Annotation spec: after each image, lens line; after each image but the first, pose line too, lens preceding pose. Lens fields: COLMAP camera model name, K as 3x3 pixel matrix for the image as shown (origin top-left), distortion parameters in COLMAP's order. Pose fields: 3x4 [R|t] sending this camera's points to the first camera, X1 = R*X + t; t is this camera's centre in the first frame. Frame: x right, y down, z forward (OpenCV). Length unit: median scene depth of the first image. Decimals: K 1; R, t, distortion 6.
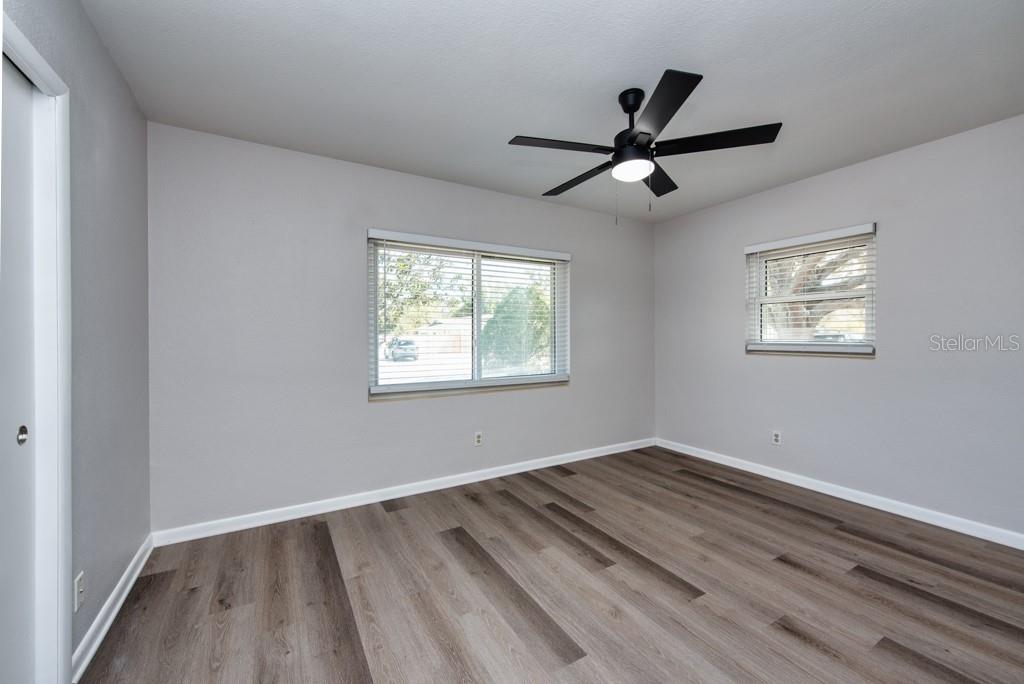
lens RADIAL K [[403.8, 0, 515.1], [0, 403.8, 342.5], [0, 0, 1]] dist [0.015213, -0.003602]
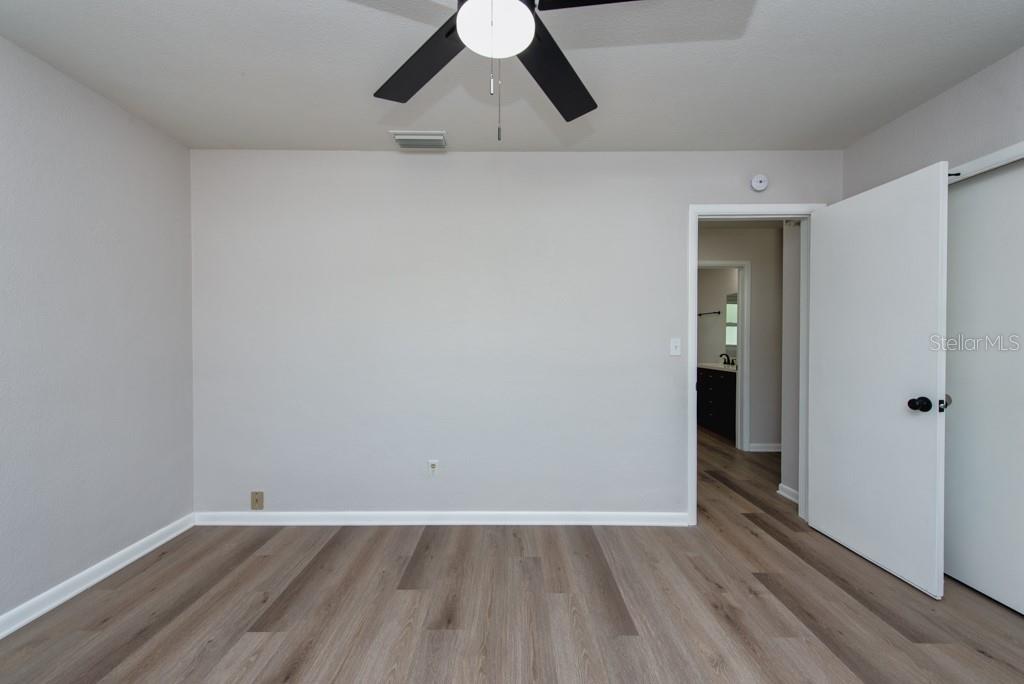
lens RADIAL K [[403.8, 0, 507.3], [0, 403.8, 345.7], [0, 0, 1]] dist [0.015213, -0.003602]
pose [[-0.858361, -0.004138, 0.513030, 0.004762], [0.009350, 0.999675, 0.023708, -0.024782], [-0.512962, 0.025146, -0.858043, 1.494649]]
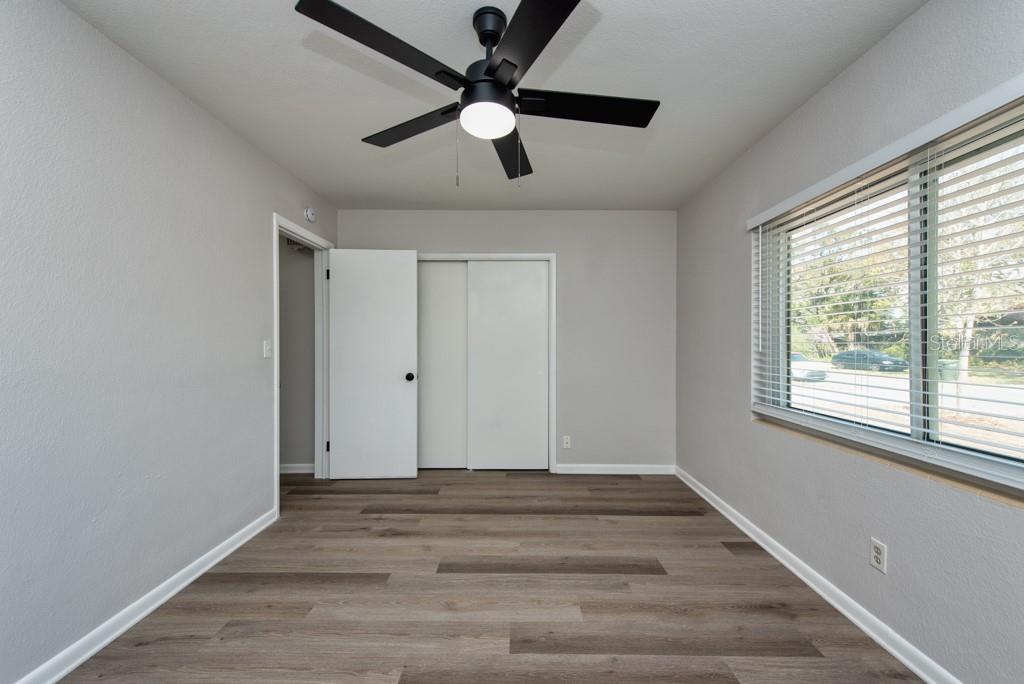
lens RADIAL K [[403.8, 0, 512.0], [0, 403.8, 343.5], [0, 0, 1]] dist [0.015213, -0.003602]
pose [[-0.515243, 0.002569, -0.857040, 0.933479], [-0.010789, 0.999897, 0.009483, -0.022314], [0.856976, 0.014133, -0.515162, 1.464177]]
